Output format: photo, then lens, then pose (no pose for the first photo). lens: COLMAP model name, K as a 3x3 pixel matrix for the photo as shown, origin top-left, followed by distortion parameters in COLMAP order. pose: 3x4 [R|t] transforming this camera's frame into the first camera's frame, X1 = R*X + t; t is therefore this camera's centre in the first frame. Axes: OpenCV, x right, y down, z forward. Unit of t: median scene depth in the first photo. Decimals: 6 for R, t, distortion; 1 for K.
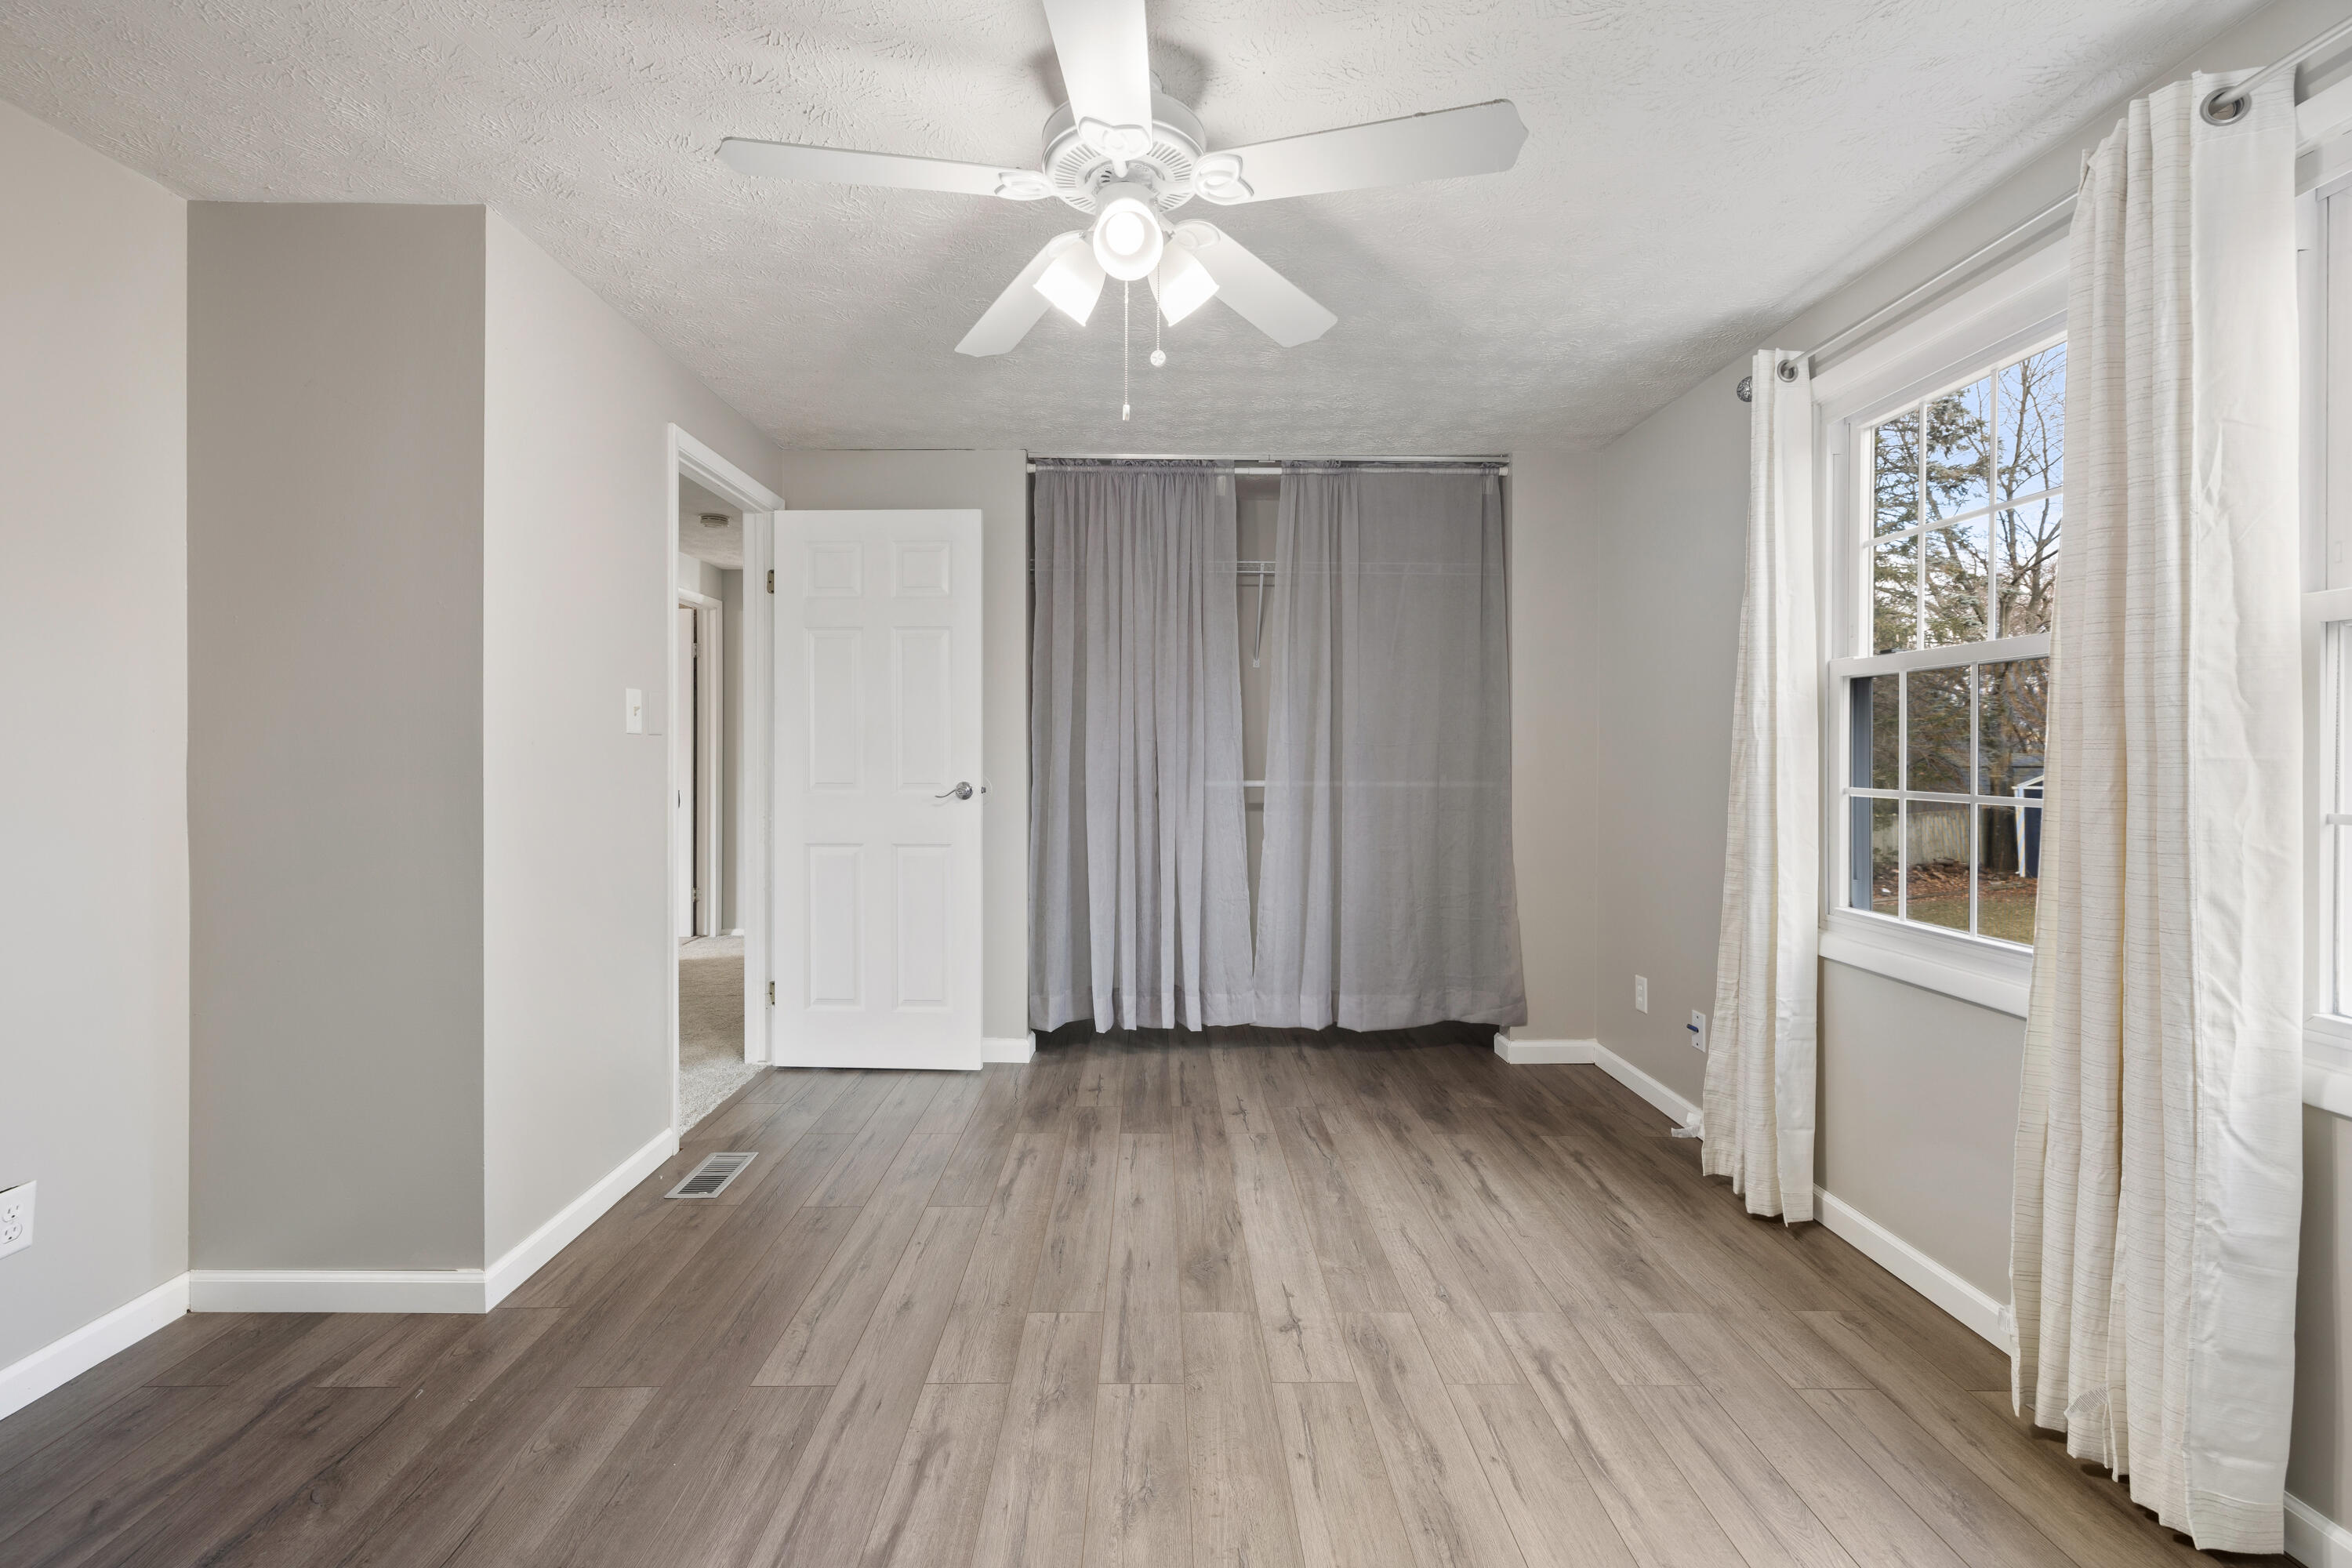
lens RADIAL K [[1015.6, 0, 1186.6], [0, 1015.6, 750.2], [0, 0, 1]] dist [0.001048, 0.000026]
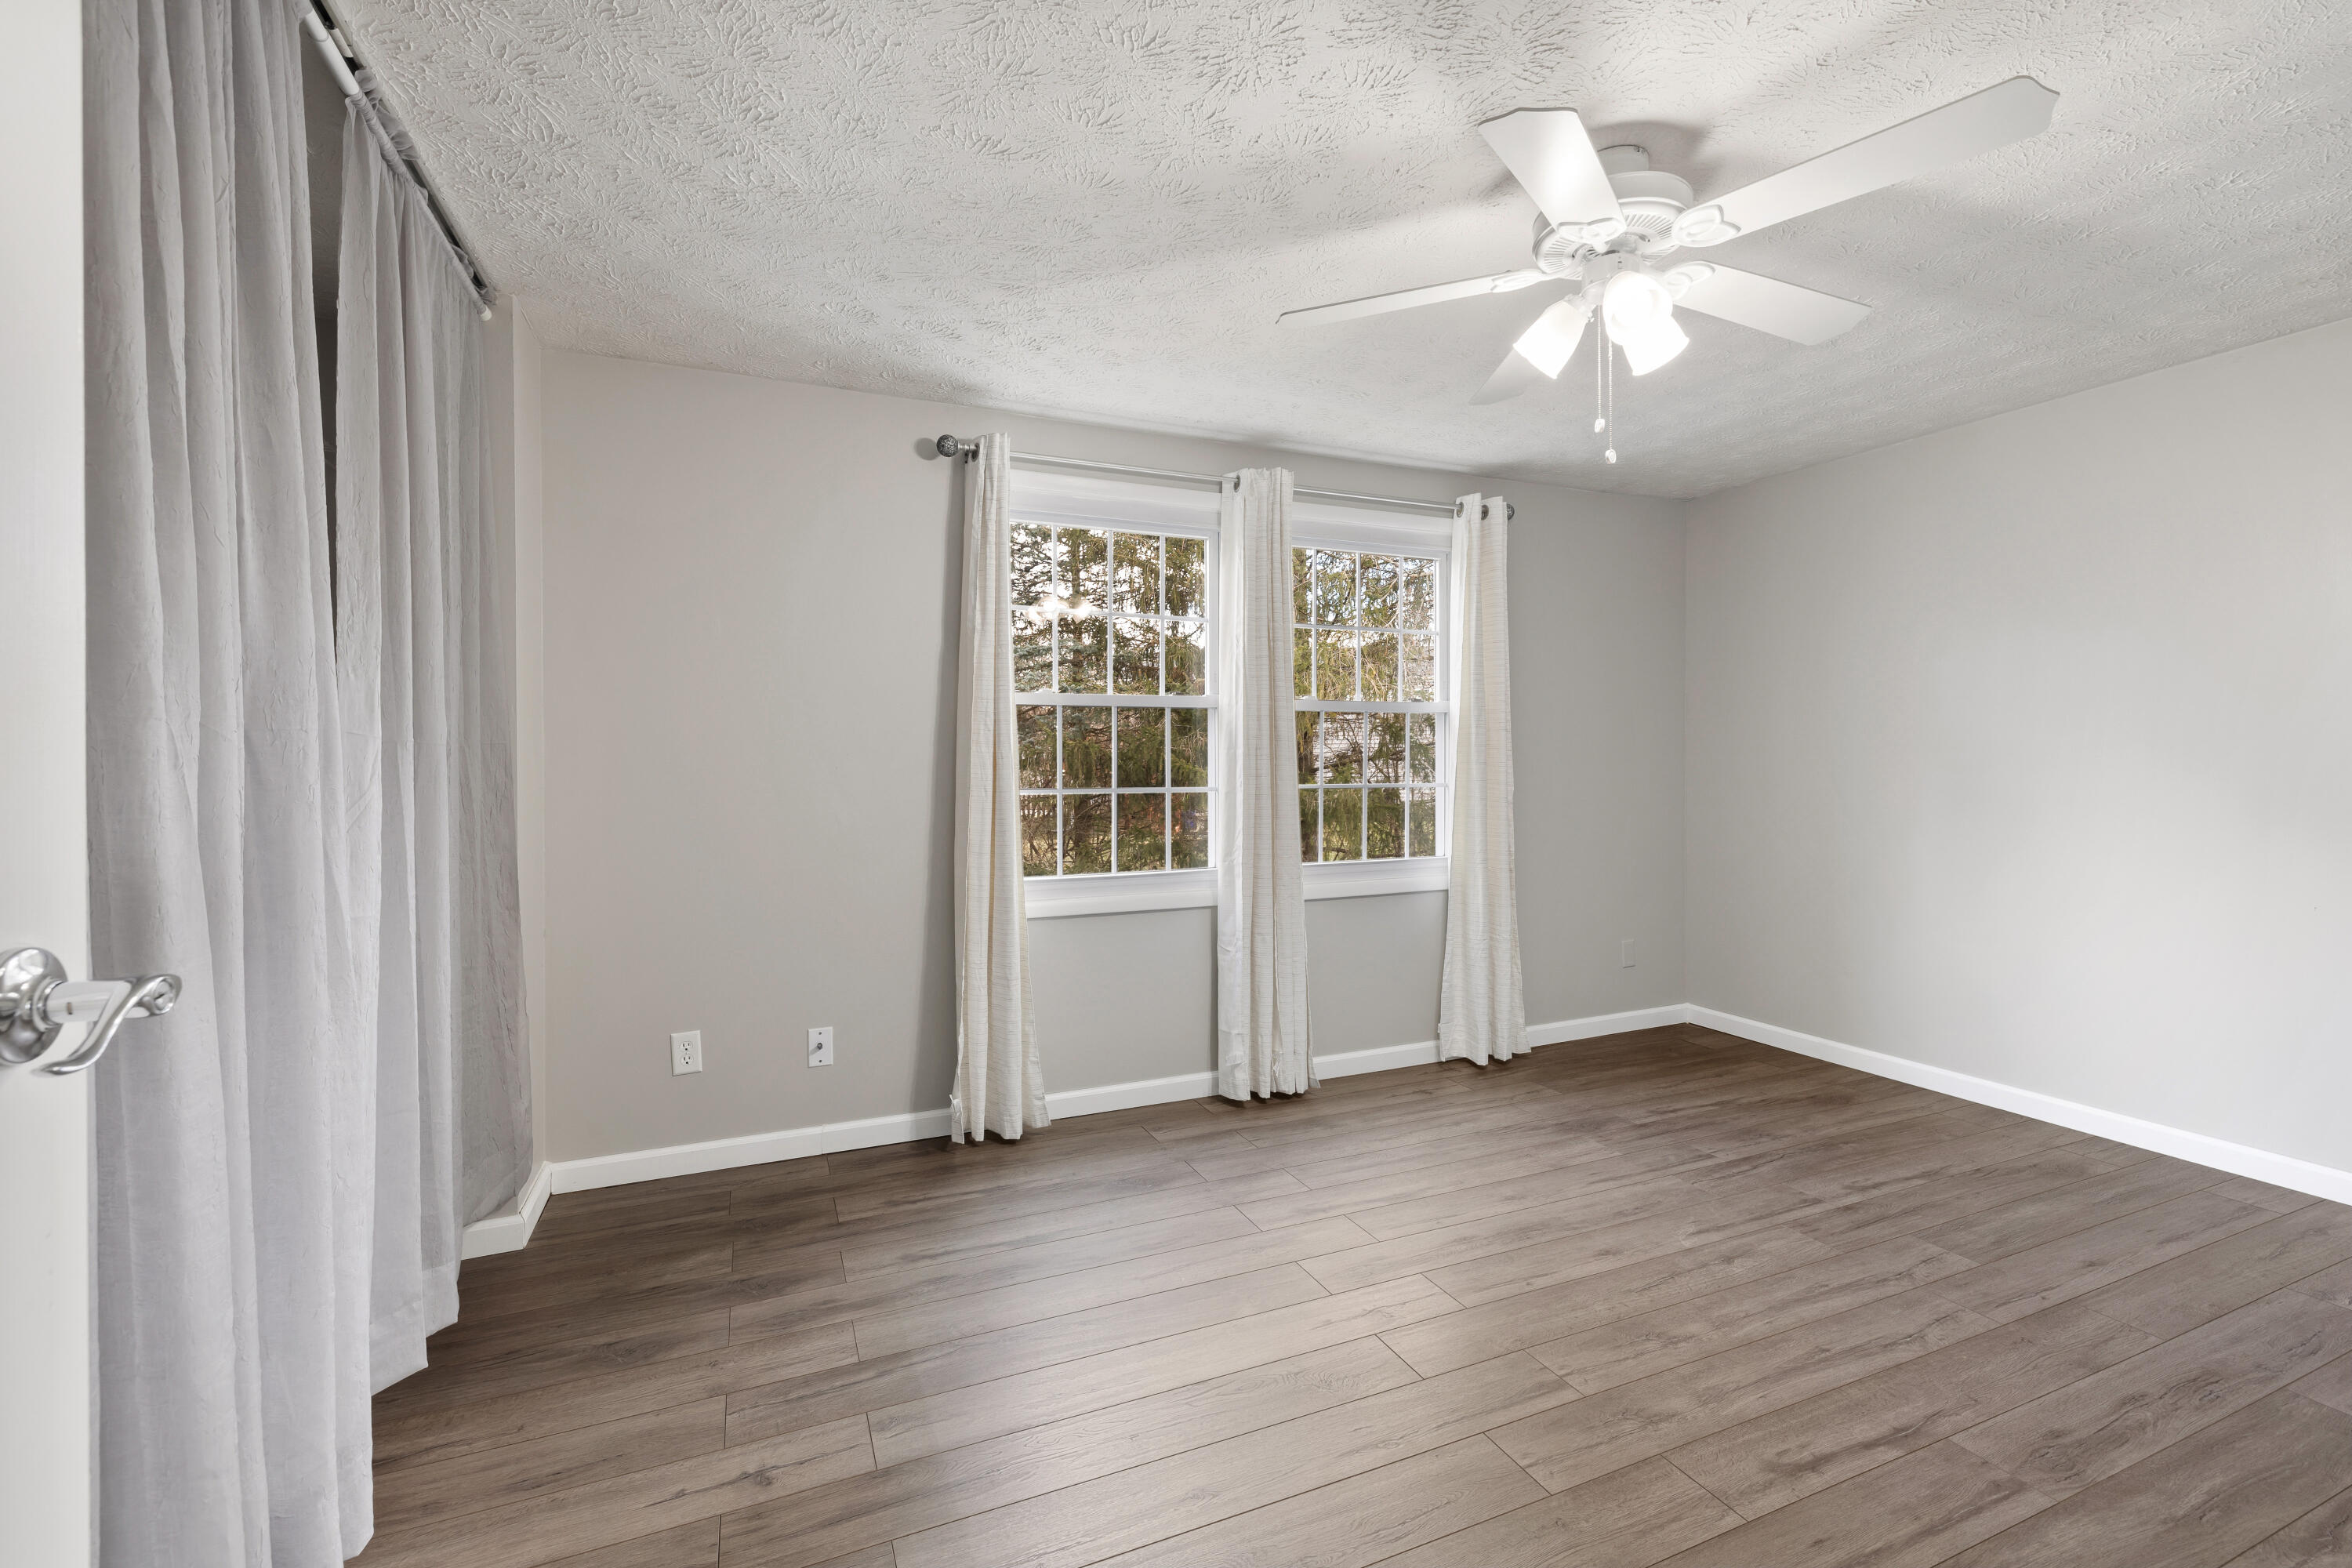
lens RADIAL K [[968.0, 0, 1167.5], [0, 968.0, 774.4], [0, 0, 1]] dist [0.000070, -0.000183]
pose [[-0.363688, -0.007586, 0.931490, -0.728194], [0.000366, 0.999966, 0.008287, 0.007894], [-0.931521, 0.003355, -0.363673, 1.540771]]
